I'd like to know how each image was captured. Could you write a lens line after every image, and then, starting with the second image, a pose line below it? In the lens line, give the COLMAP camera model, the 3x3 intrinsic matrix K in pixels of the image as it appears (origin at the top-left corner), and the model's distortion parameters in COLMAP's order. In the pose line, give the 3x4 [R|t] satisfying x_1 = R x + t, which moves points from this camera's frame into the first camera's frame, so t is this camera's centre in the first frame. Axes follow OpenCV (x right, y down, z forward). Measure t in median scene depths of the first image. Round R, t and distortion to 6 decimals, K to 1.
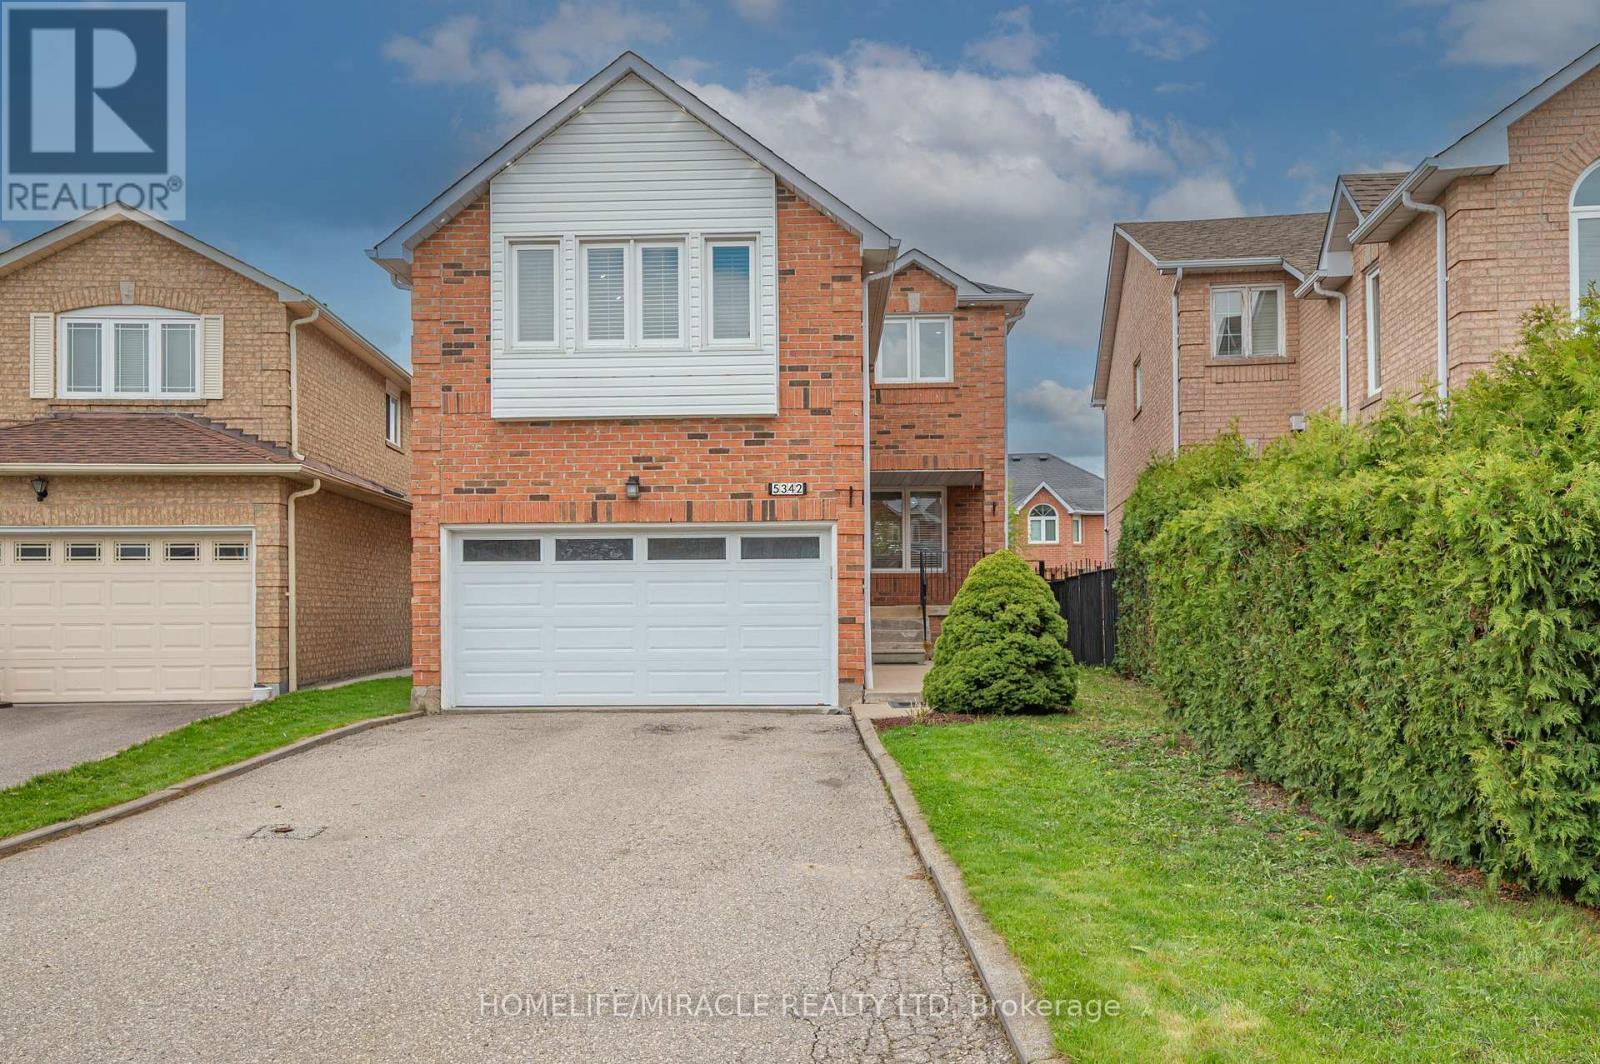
lens RADIAL K [[799.7, 0, 765.7], [0, 799.7, 583.6], [0, 0, 1]] dist [0.002450, -0.000432]
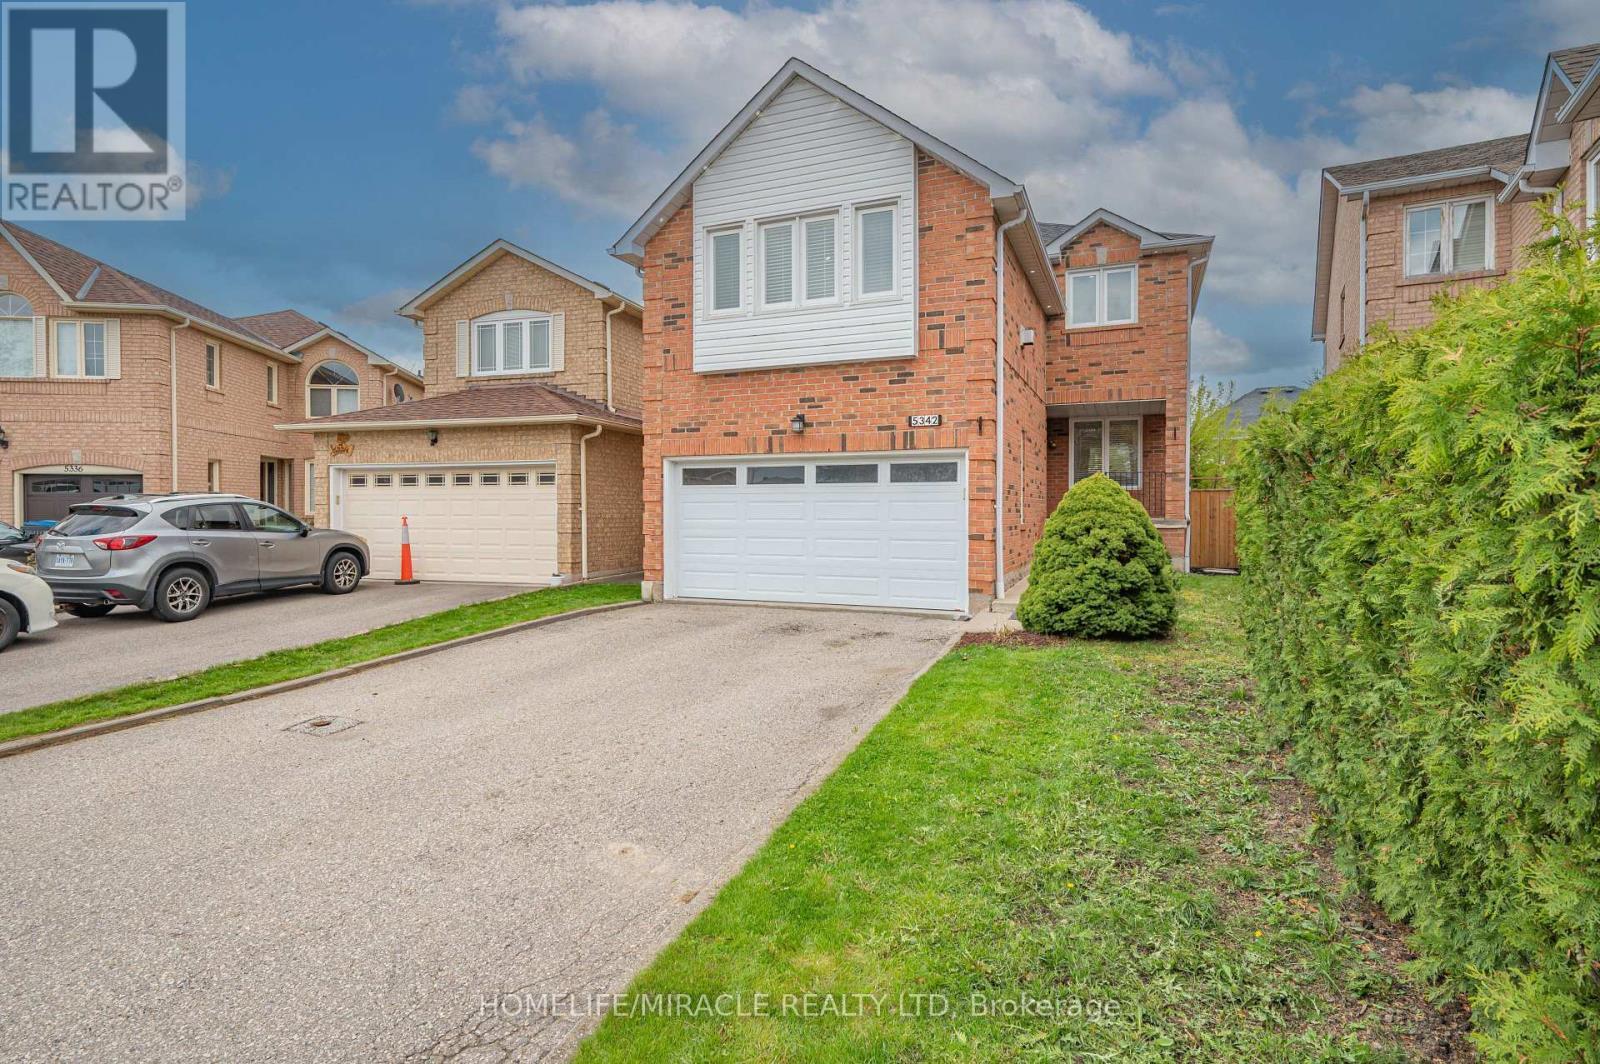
lens RADIAL K [[631.0, 0, 796.9], [0, 631.0, 511.8], [0, 0, 1]] dist [0.001974, -0.000426]
pose [[0.965493, 0.005582, -0.260371, 0.080152], [-0.000603, 0.999816, 0.019198, -0.005482], [0.260430, -0.018379, 0.965318, 0.076265]]
